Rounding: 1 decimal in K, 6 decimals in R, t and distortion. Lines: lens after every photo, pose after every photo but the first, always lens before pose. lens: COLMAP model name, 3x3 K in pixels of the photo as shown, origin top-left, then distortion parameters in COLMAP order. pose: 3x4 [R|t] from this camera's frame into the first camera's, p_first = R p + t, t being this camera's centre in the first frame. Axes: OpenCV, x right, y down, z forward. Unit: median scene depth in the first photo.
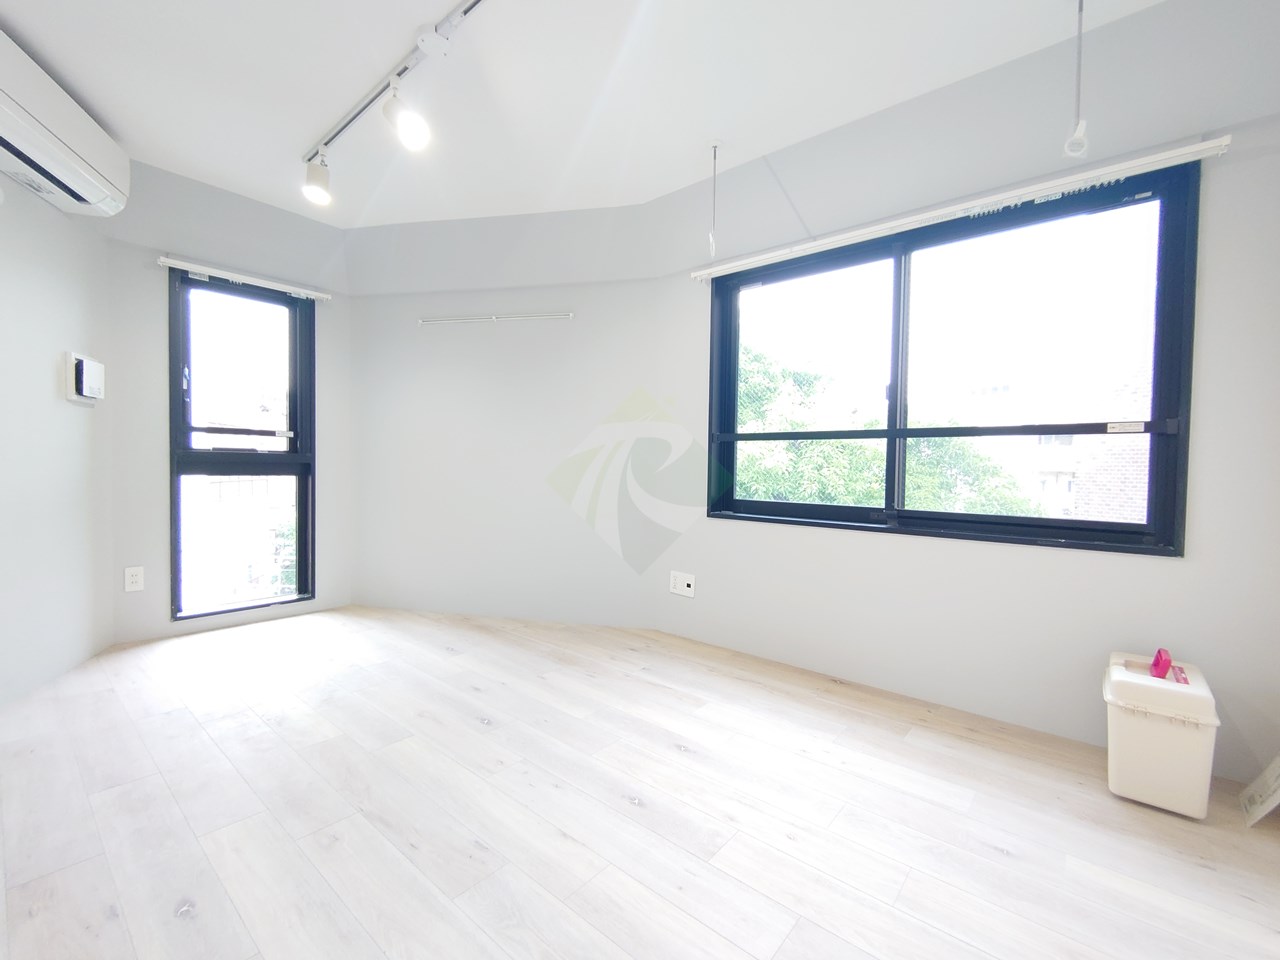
lens RADIAL K [[548.3, 0, 639.2], [0, 548.3, 481.4], [0, 0, 1]] dist [0.001179, -0.002374]
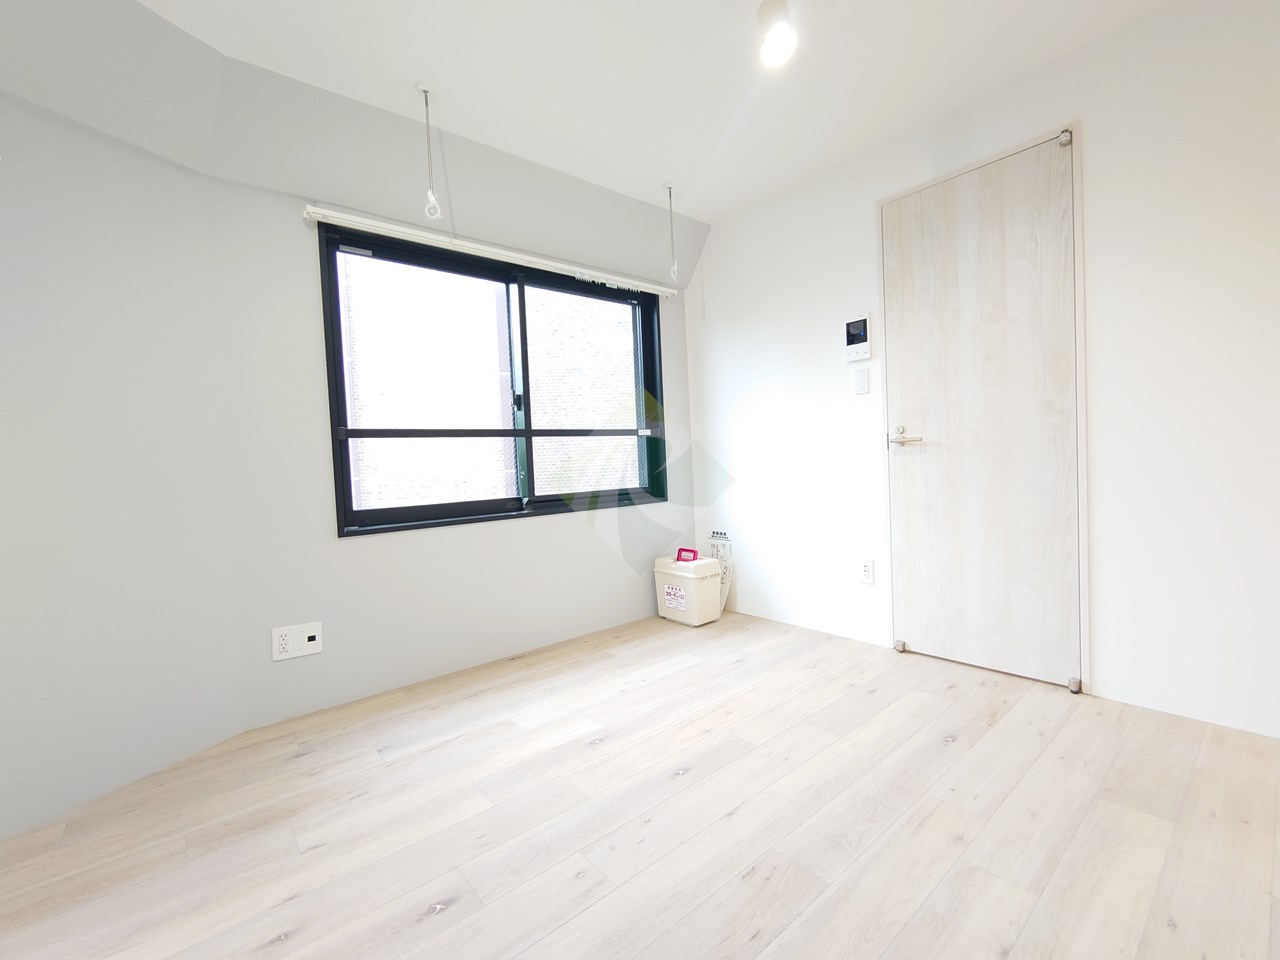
lens RADIAL K [[548.3, 0, 639.2], [0, 548.3, 481.4], [0, 0, 1]] dist [0.001179, -0.002374]
pose [[0.168446, -0.060236, 0.983869, -0.647917], [0.073244, 0.996137, 0.048447, -0.022100], [-0.982986, 0.063902, 0.172207, 0.540801]]
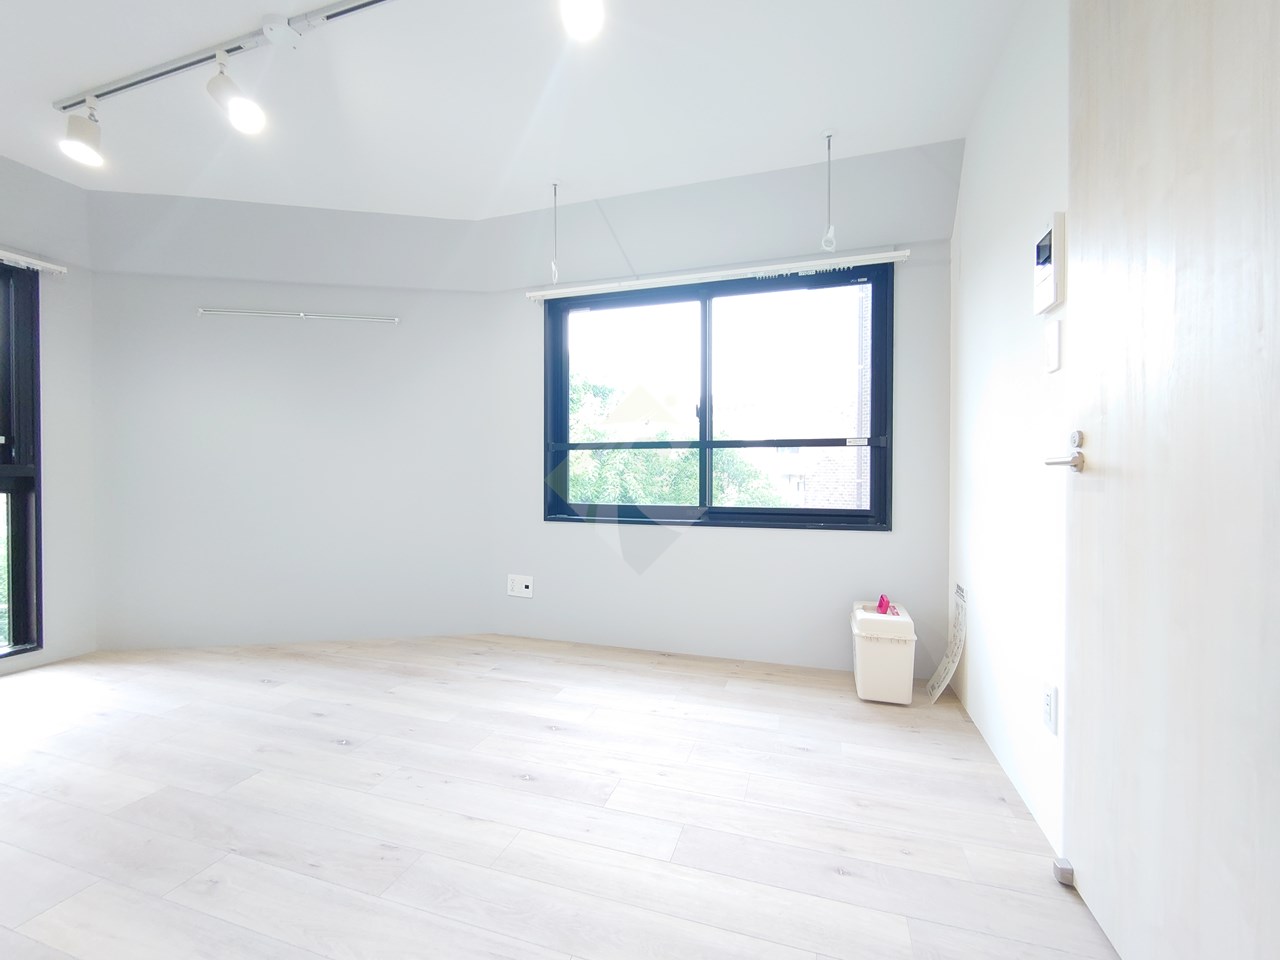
lens RADIAL K [[548.3, 0, 639.2], [0, 548.3, 481.4], [0, 0, 1]] dist [0.001179, -0.002374]
pose [[0.926191, -0.019019, 0.376576, -0.126018], [0.023926, 0.999679, -0.008358, 0.001524], [-0.376296, 0.016751, 0.926348, -0.073863]]
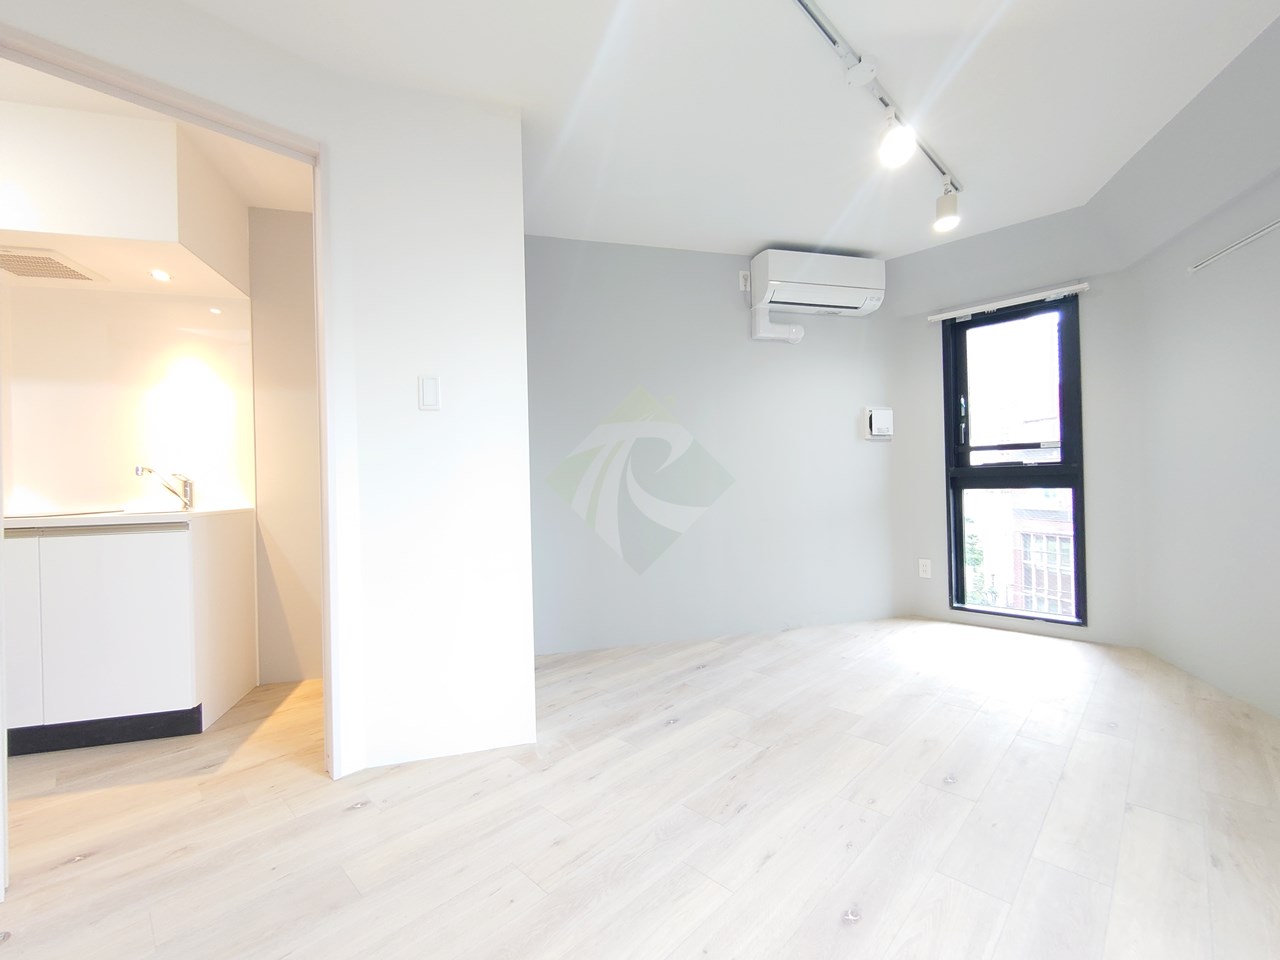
lens RADIAL K [[548.3, 0, 639.2], [0, 548.3, 481.4], [0, 0, 1]] dist [0.001179, -0.002374]
pose [[-0.073811, -0.016126, -0.997142, 0.493638], [-0.004659, 0.999864, -0.015825, -0.005361], [0.997261, 0.003477, -0.073876, 0.478001]]
